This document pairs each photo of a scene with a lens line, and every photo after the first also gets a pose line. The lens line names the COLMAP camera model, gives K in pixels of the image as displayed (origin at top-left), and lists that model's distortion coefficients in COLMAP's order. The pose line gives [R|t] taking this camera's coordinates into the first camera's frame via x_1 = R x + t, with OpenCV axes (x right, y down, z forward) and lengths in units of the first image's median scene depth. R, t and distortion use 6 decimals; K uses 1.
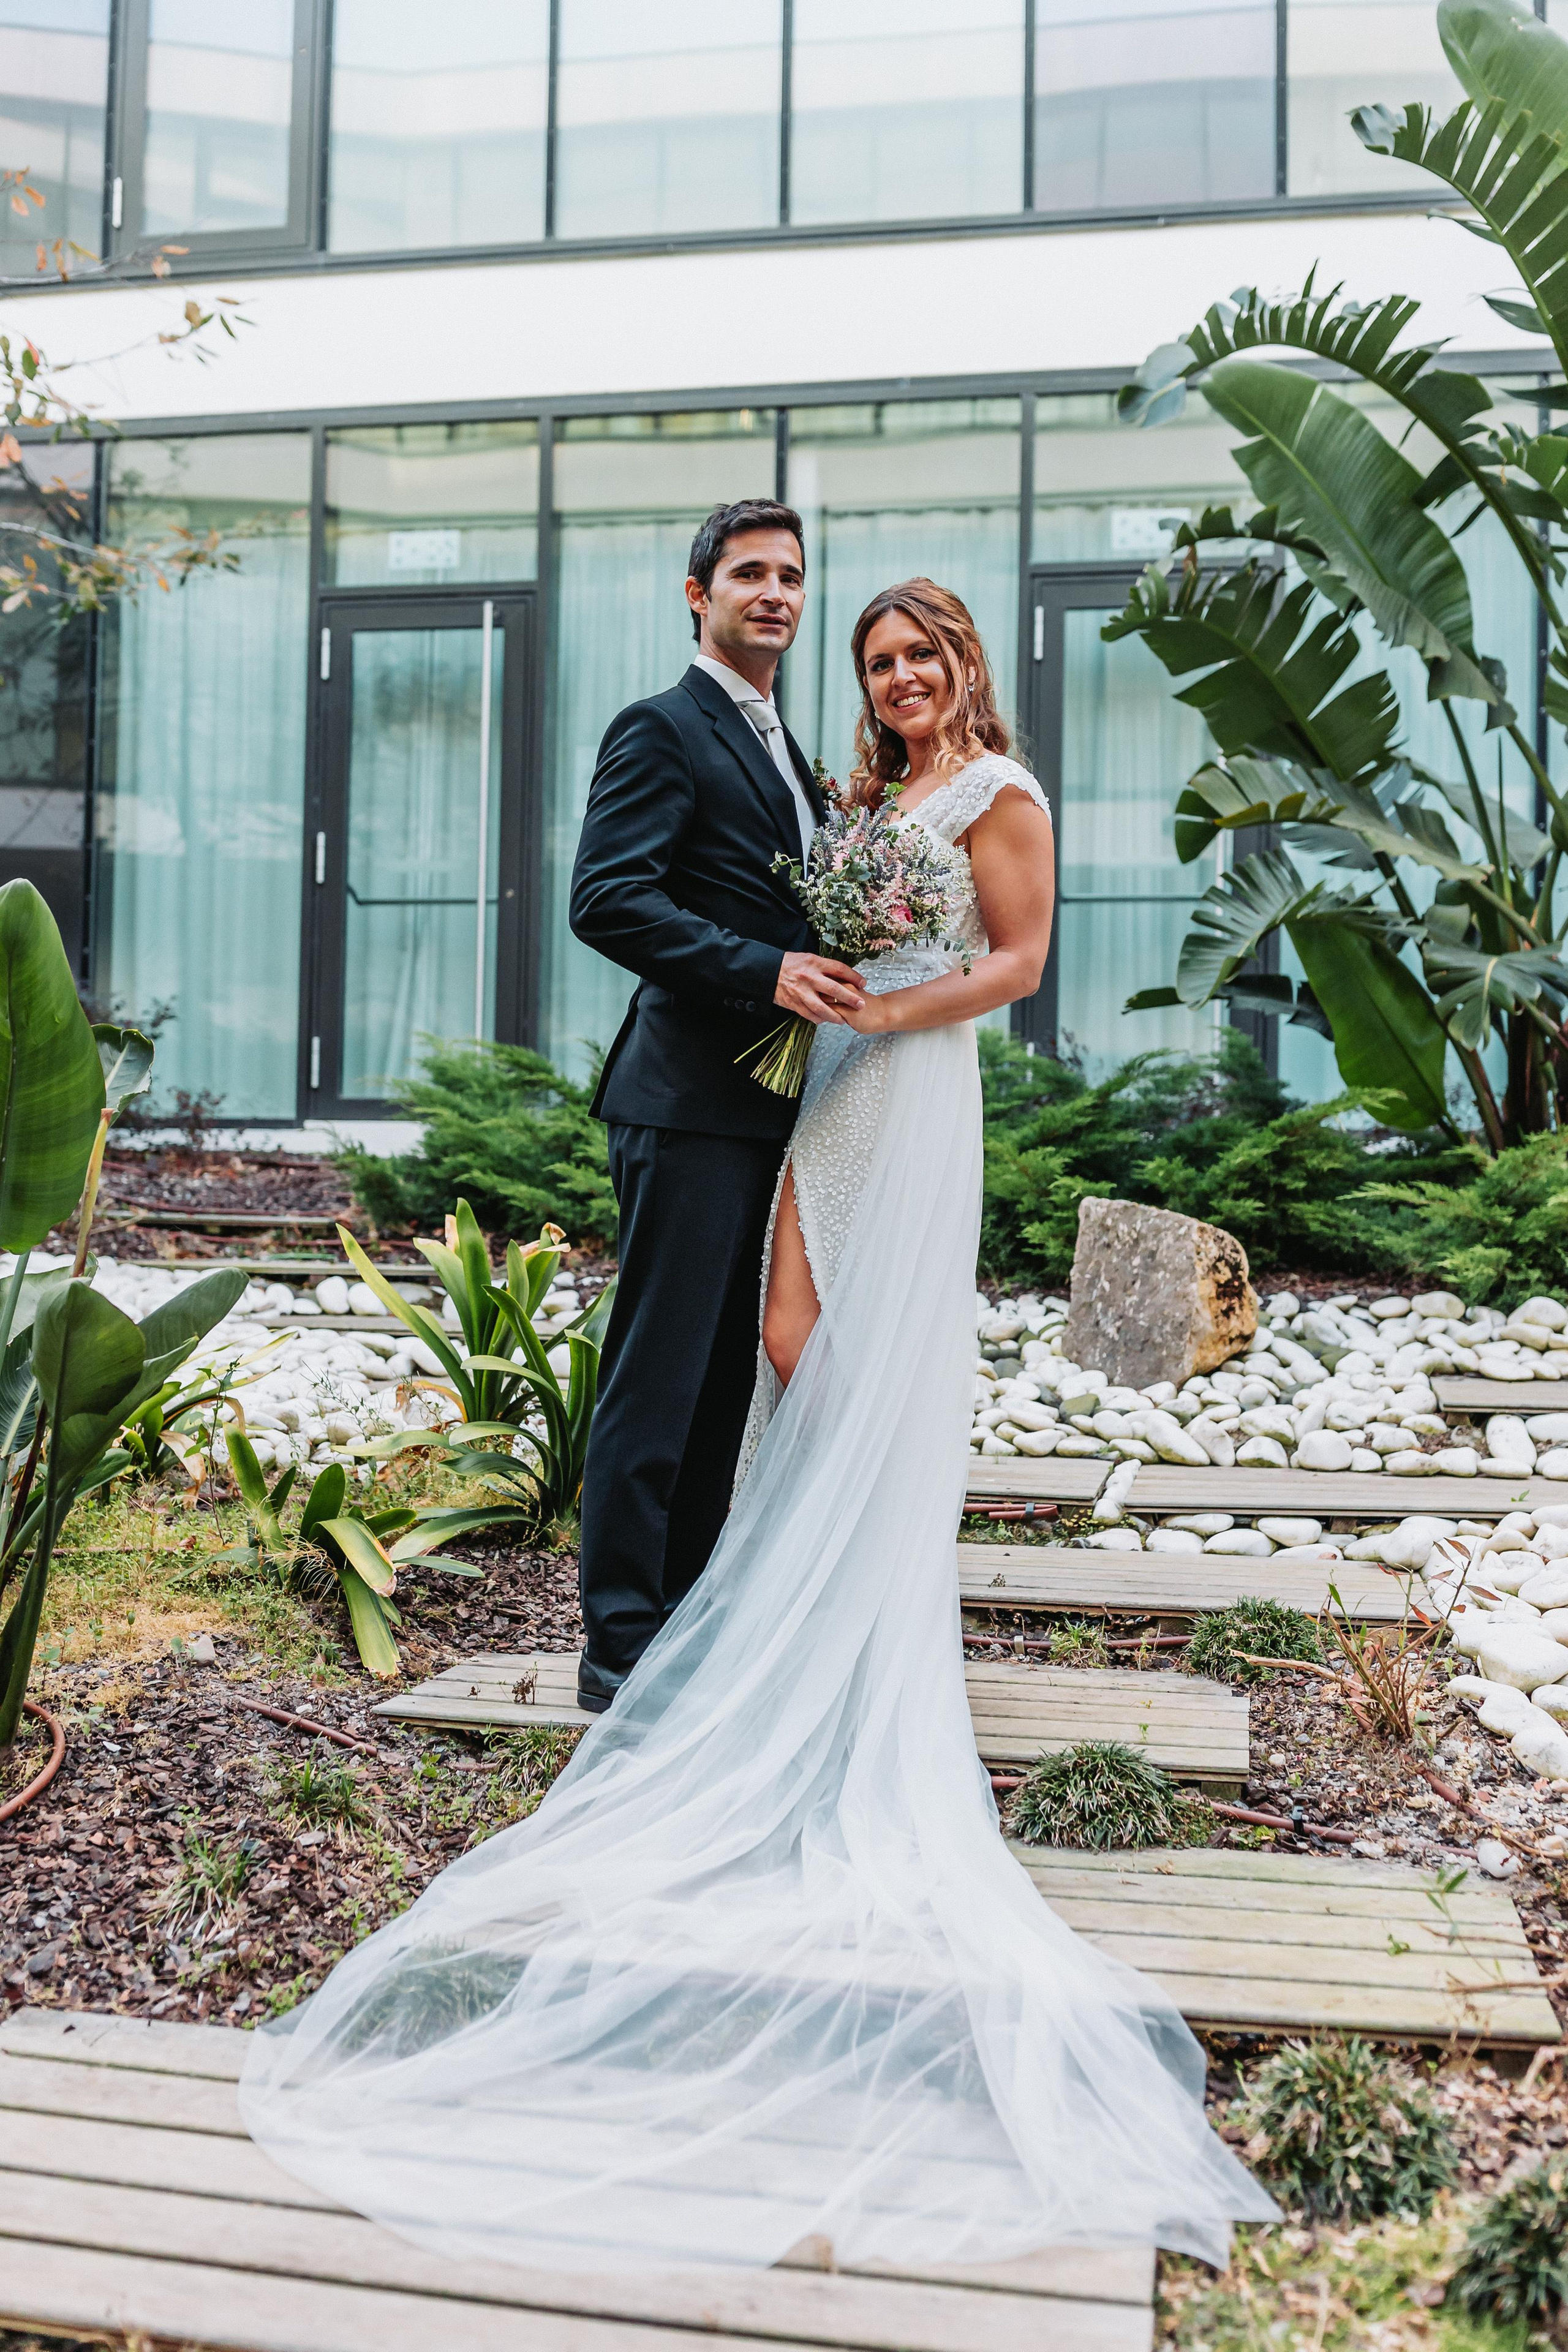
lens RADIAL K [[2245.3, 0, 784.0], [0, 2245.3, 1176.0], [0, 0, 1]] dist [-0.007871, 0.000781]
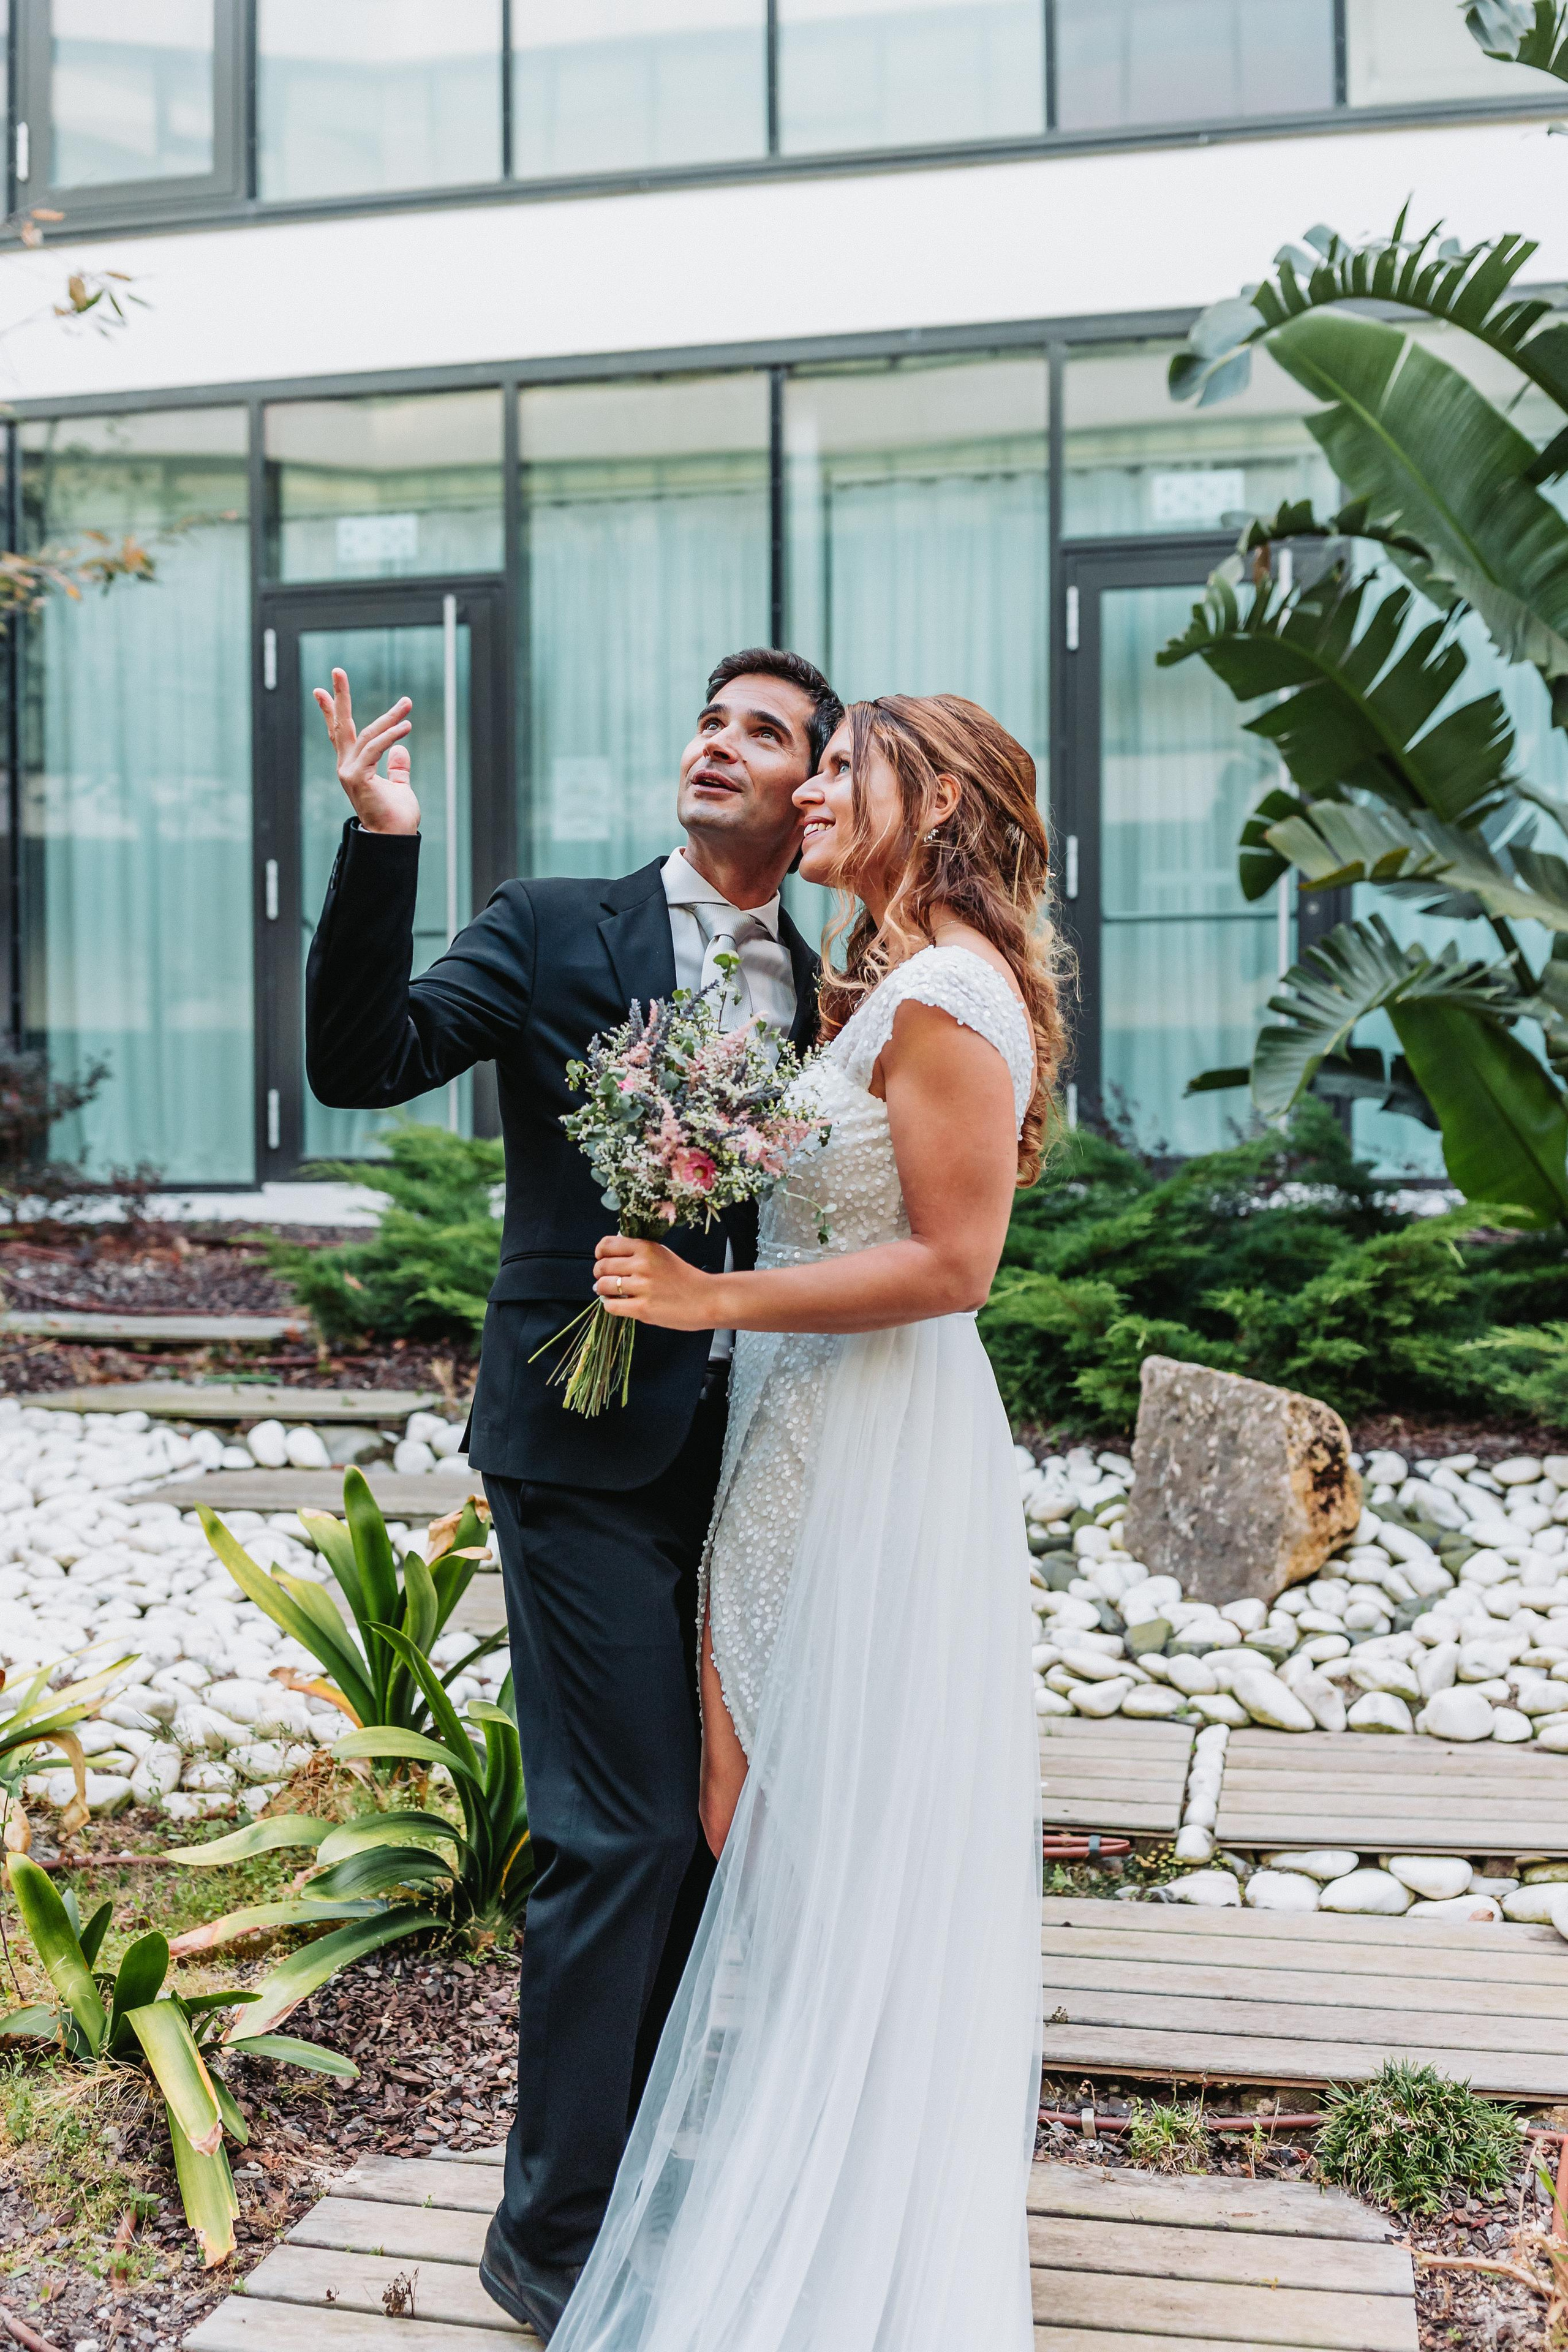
lens RADIAL K [[2195.2, 0, 797.9], [0, 2195.2, 1164.1], [0, 0, 1]] dist [-0.014709, 0.009491]
pose [[0.999648, -0.023438, -0.012441, 0.016935], [0.023896, 0.998993, 0.037977, -0.092835], [0.011539, -0.038261, 0.999201, 0.192814]]
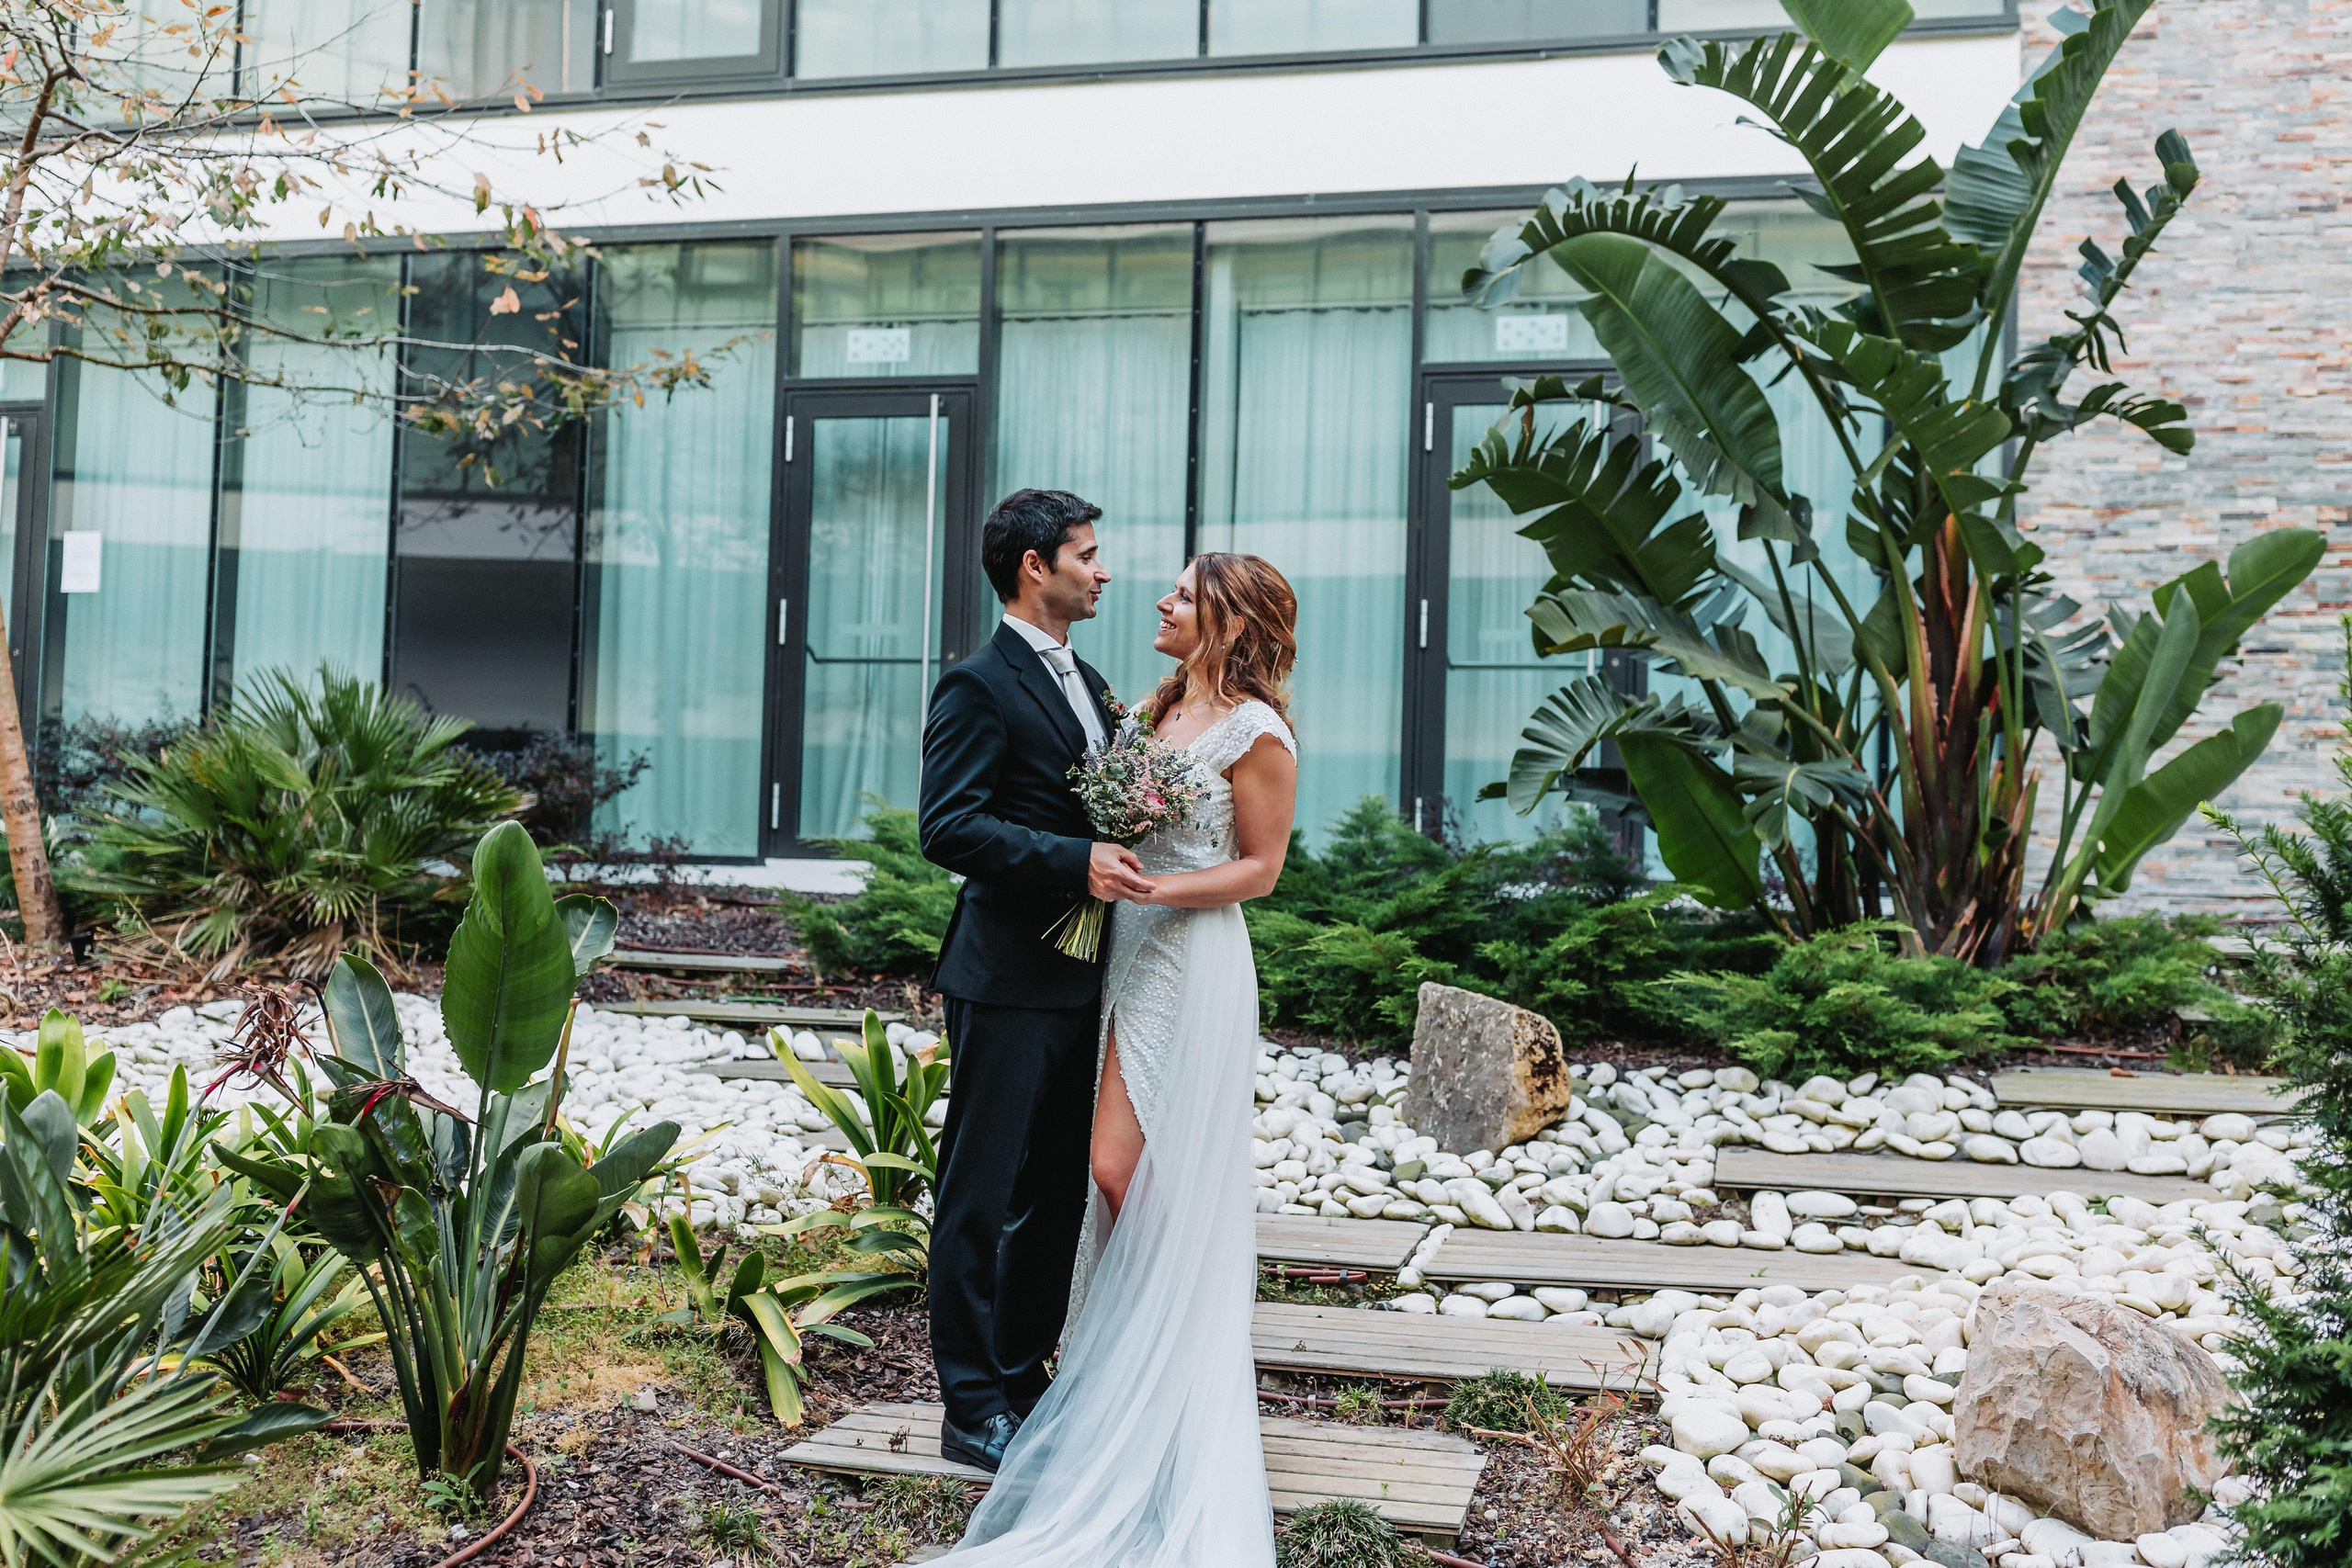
lens RADIAL K [[2245.1, 0, 1169.8], [0, 2245.1, 768.4], [0, 0, 1]] dist [-0.007871, 0.000781]
pose [[0.998998, 0.007729, -0.044088, 0.052946], [-0.008622, 0.999761, -0.020092, -0.074190], [0.043922, 0.020452, 0.998826, -0.153164]]
